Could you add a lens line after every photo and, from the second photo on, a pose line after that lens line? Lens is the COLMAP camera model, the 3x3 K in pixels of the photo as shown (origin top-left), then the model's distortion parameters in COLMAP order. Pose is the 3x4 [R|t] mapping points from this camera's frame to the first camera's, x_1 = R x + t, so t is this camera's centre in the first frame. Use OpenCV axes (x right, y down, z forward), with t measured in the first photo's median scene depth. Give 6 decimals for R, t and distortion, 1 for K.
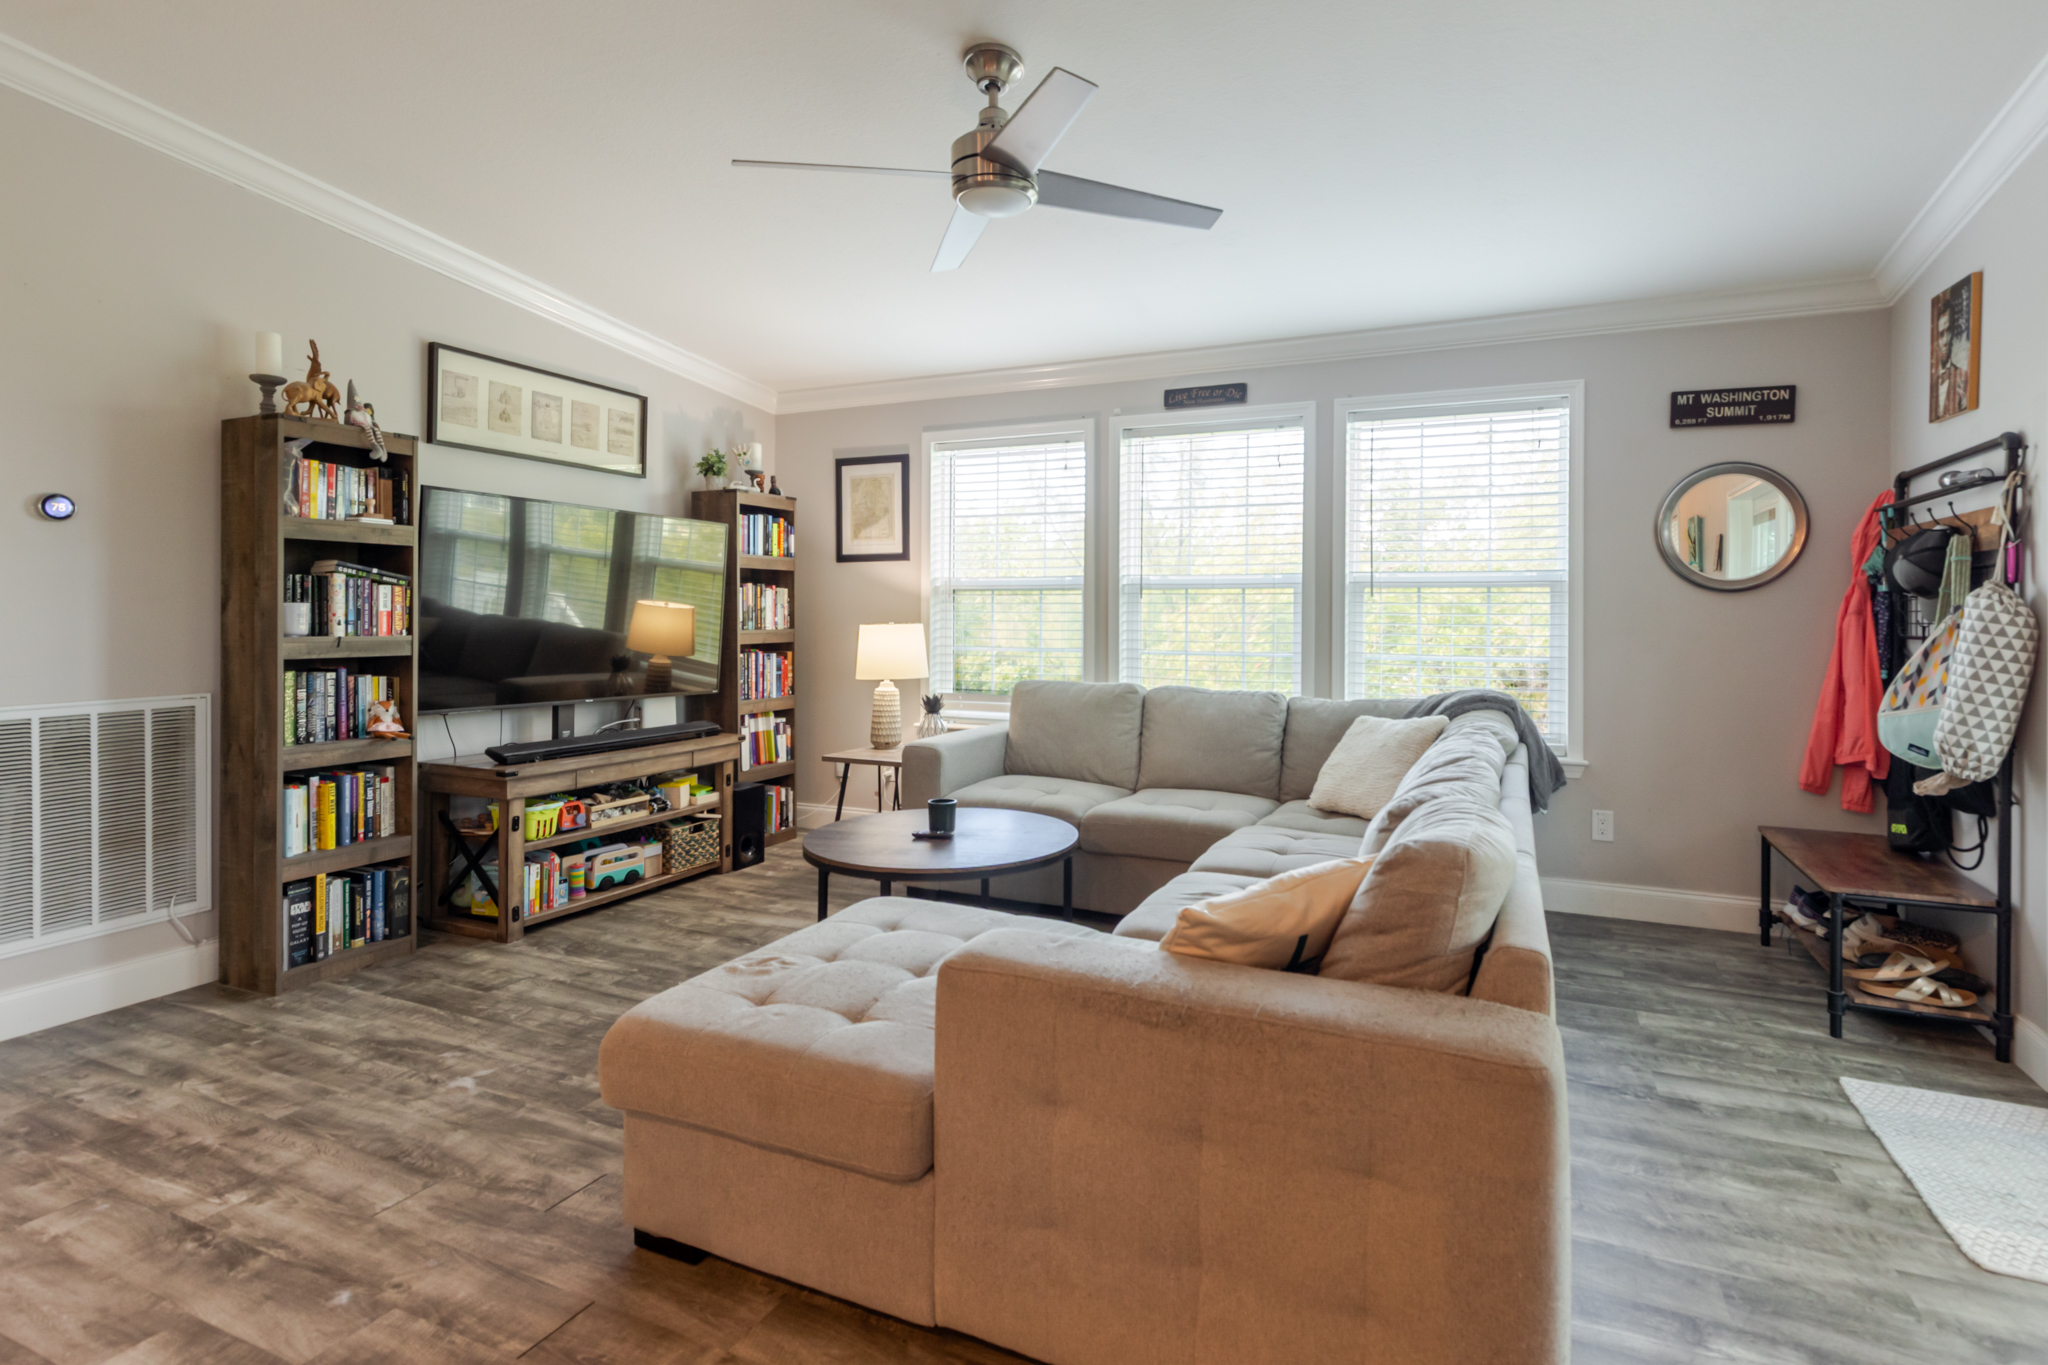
lens RADIAL K [[992.1, 0, 1087.9], [0, 992.1, 611.1], [0, 0, 1]] dist [0.006142, -0.000352]
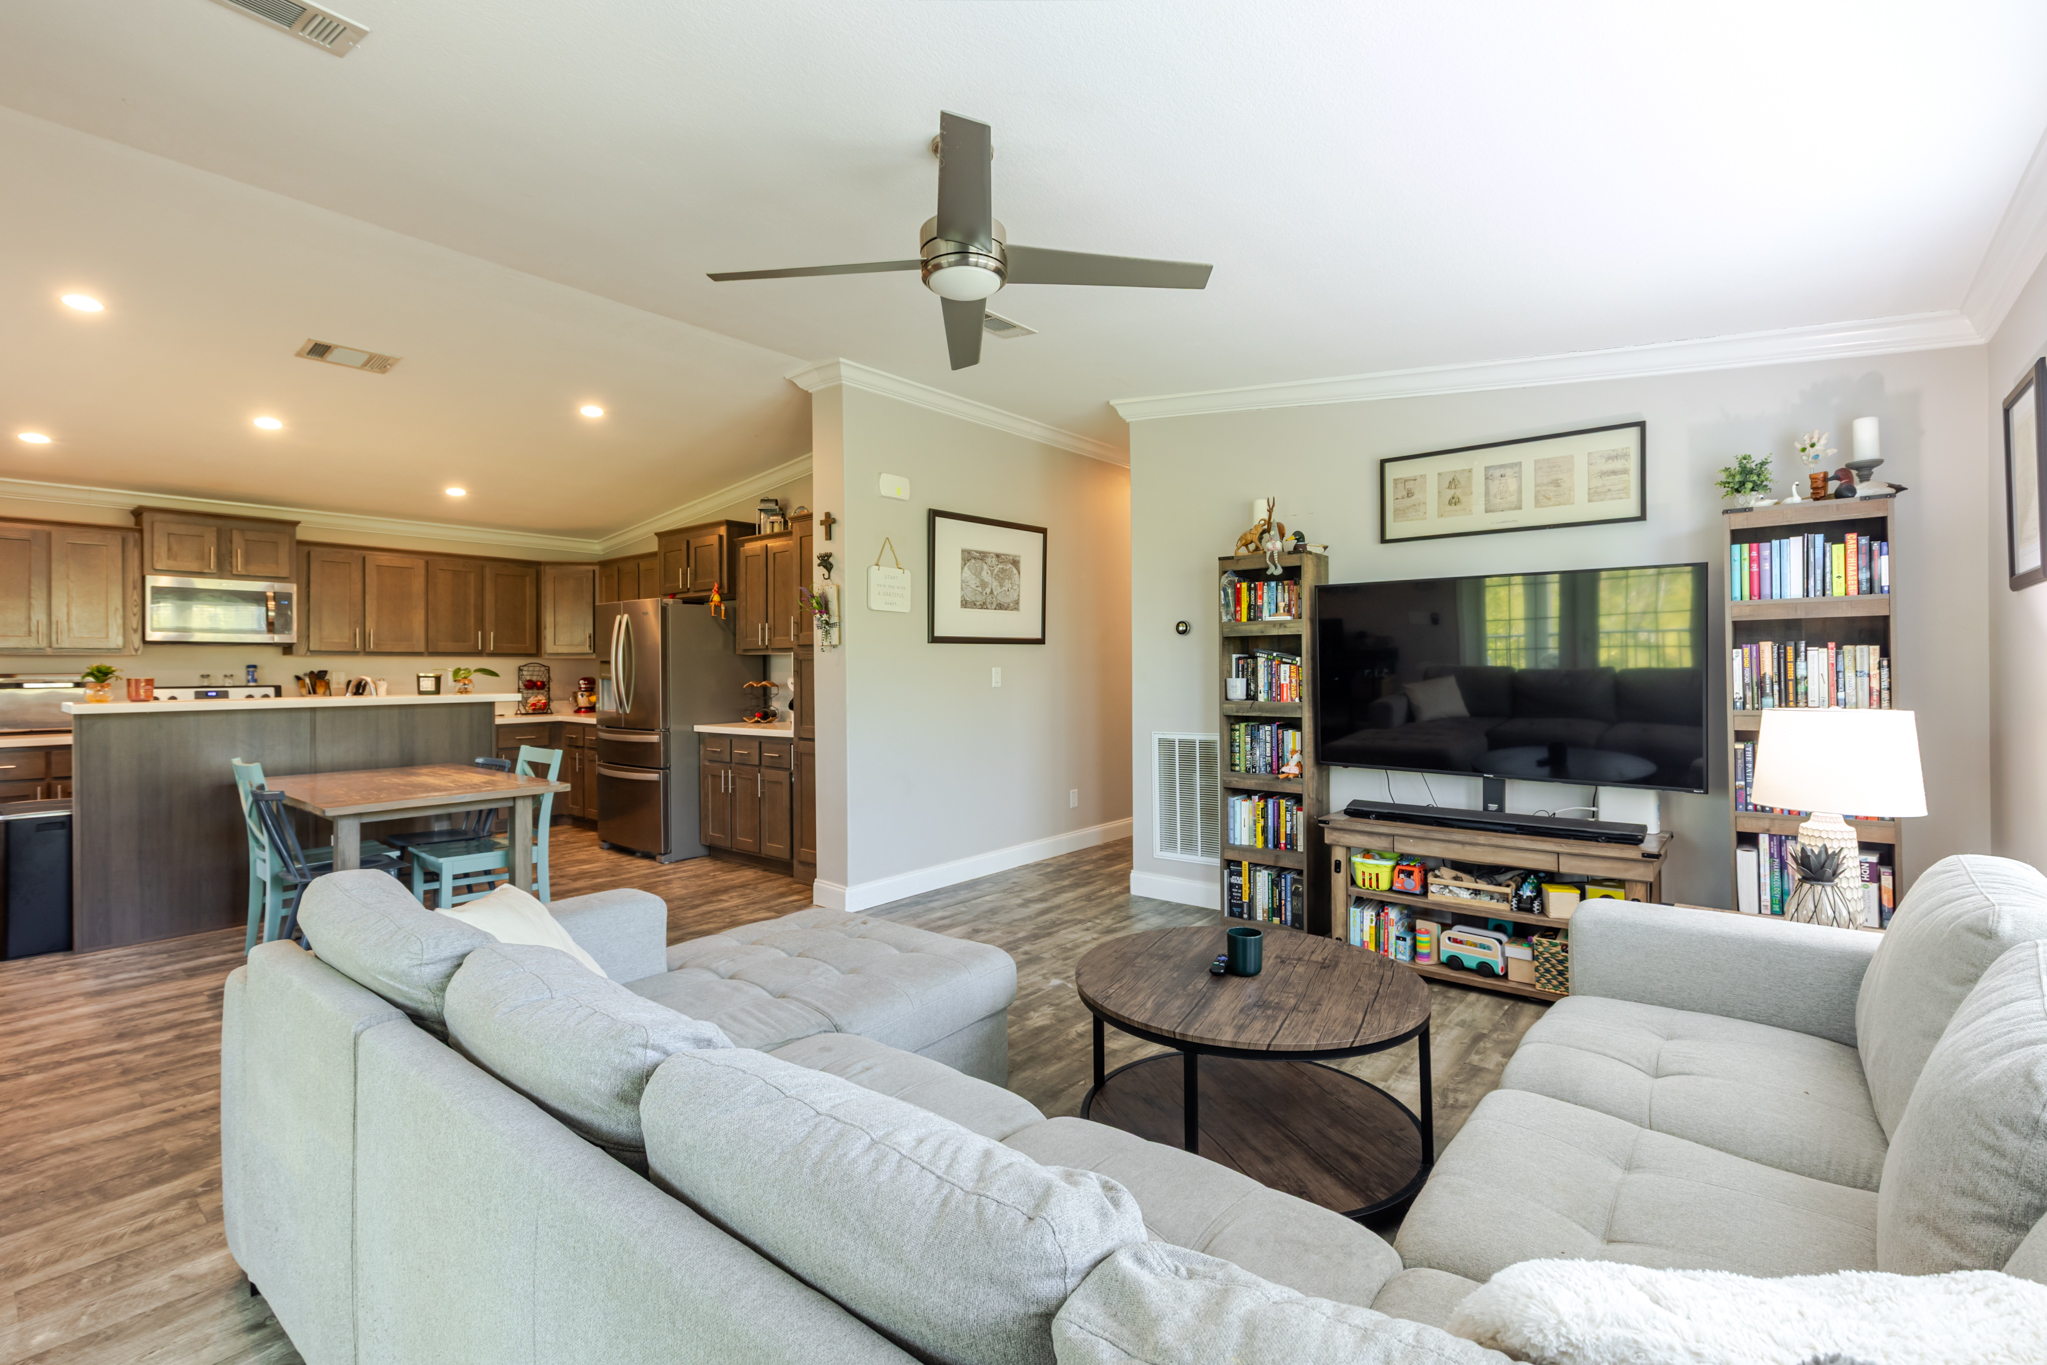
lens RADIAL K [[925.7, 0, 1040.3], [0, 925.7, 666.6], [0, 0, 1]] dist [0.006337, -0.000324]
pose [[-0.273908, -0.004425, -0.961746, 0.534010], [0.010277, 0.999919, -0.007527, -0.015242], [0.961701, -0.011946, -0.273841, 0.909603]]
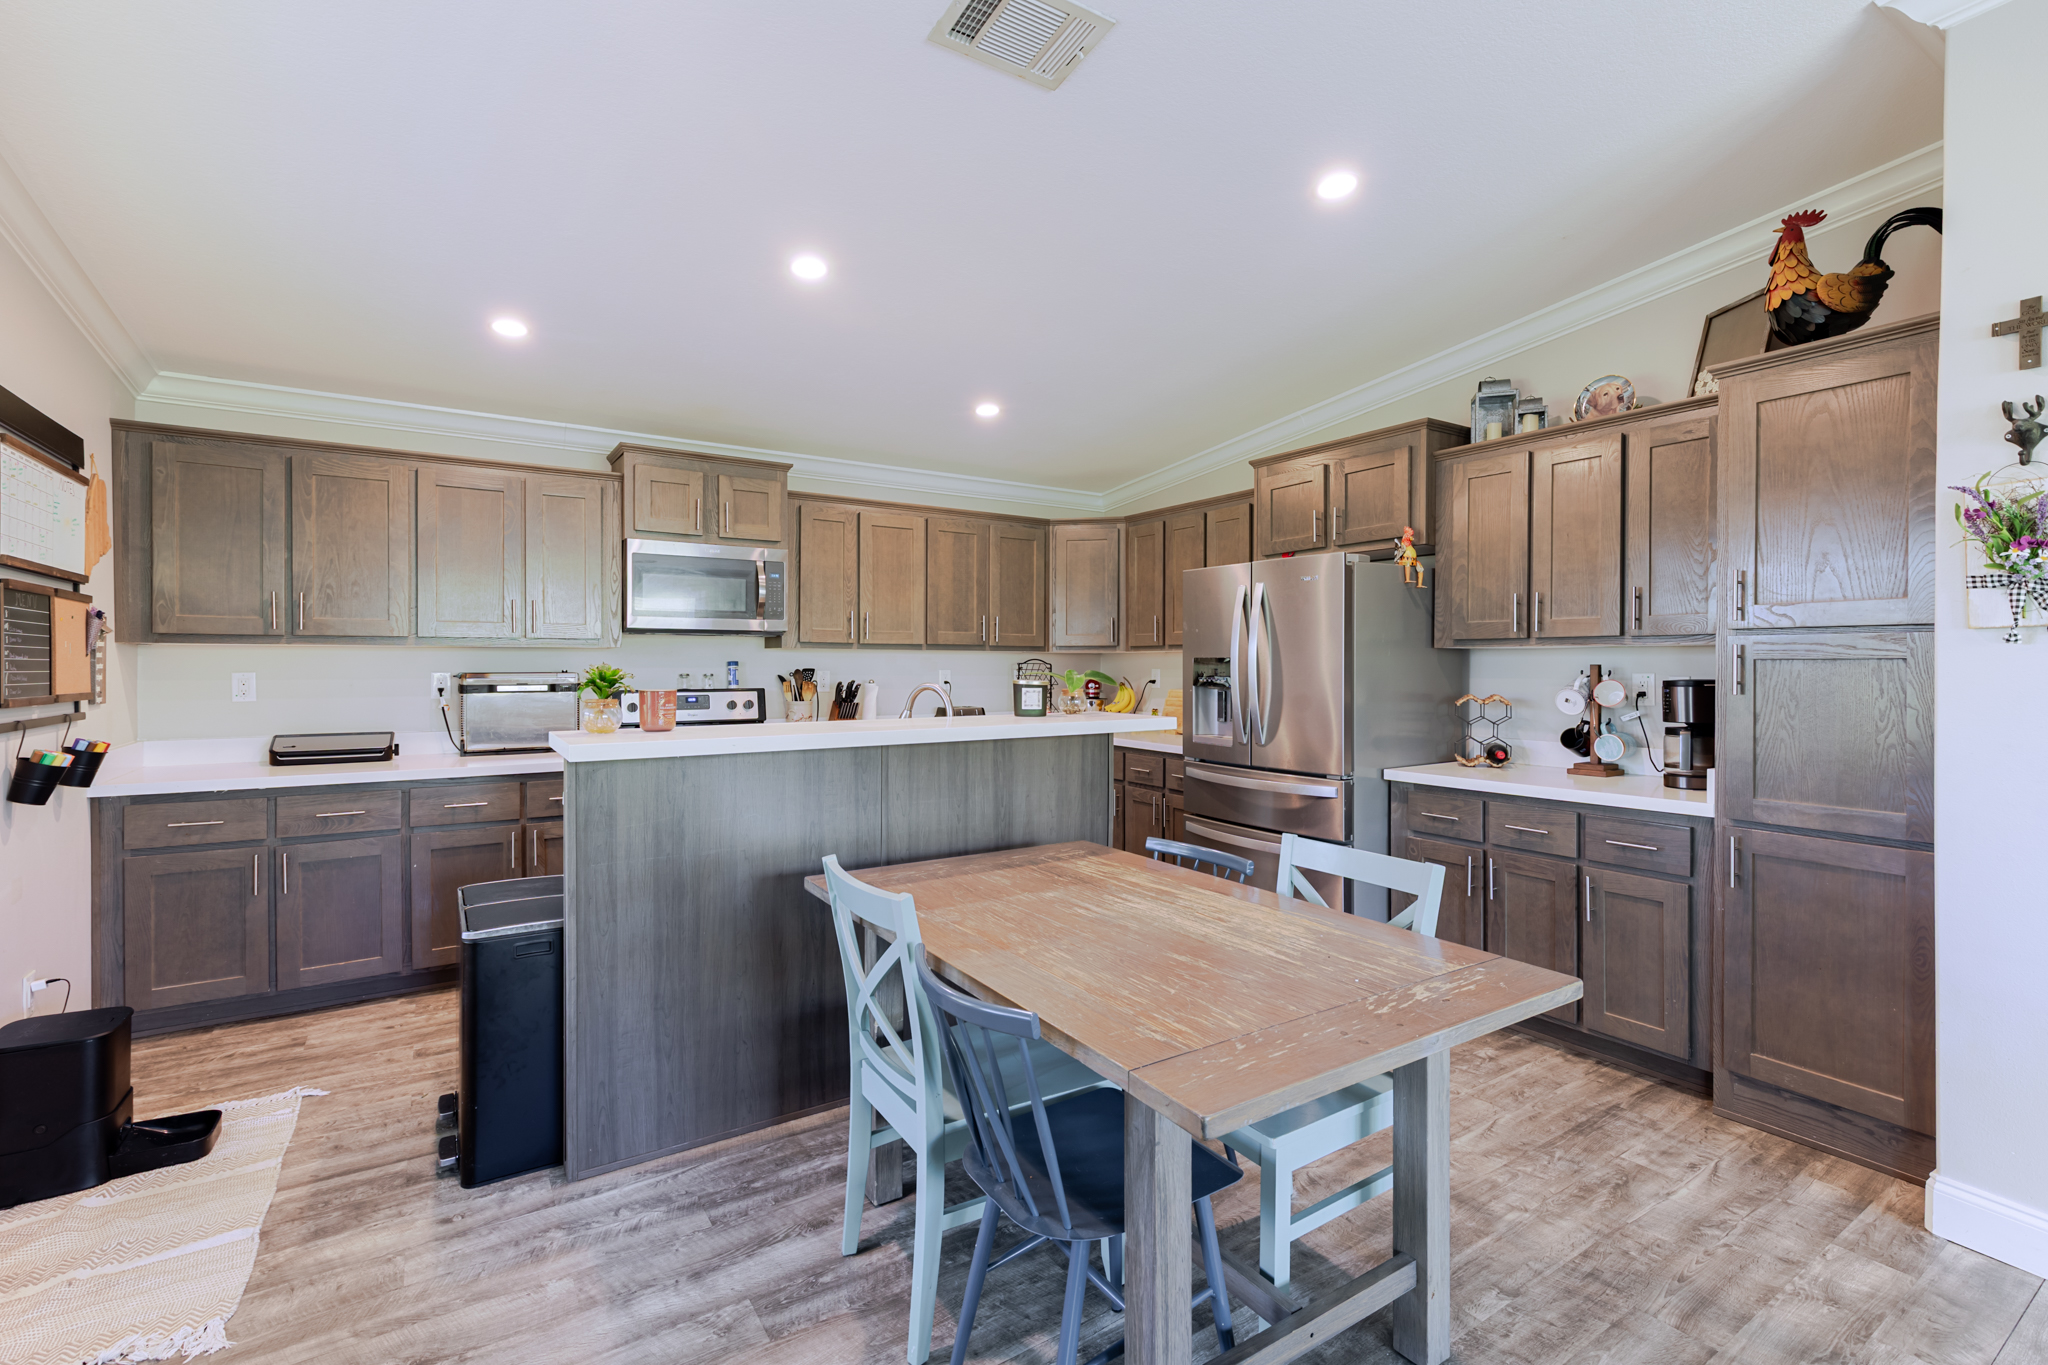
lens RADIAL K [[926.1, 0, 1038.2], [0, 926.1, 667.2], [0, 0, 1]] dist [0.006337, -0.000324]
pose [[-0.545794, -0.001302, -0.837919, 0.129799], [0.000960, 0.999997, -0.002179, -0.034464], [0.837919, -0.001994, -0.545791, 0.101196]]
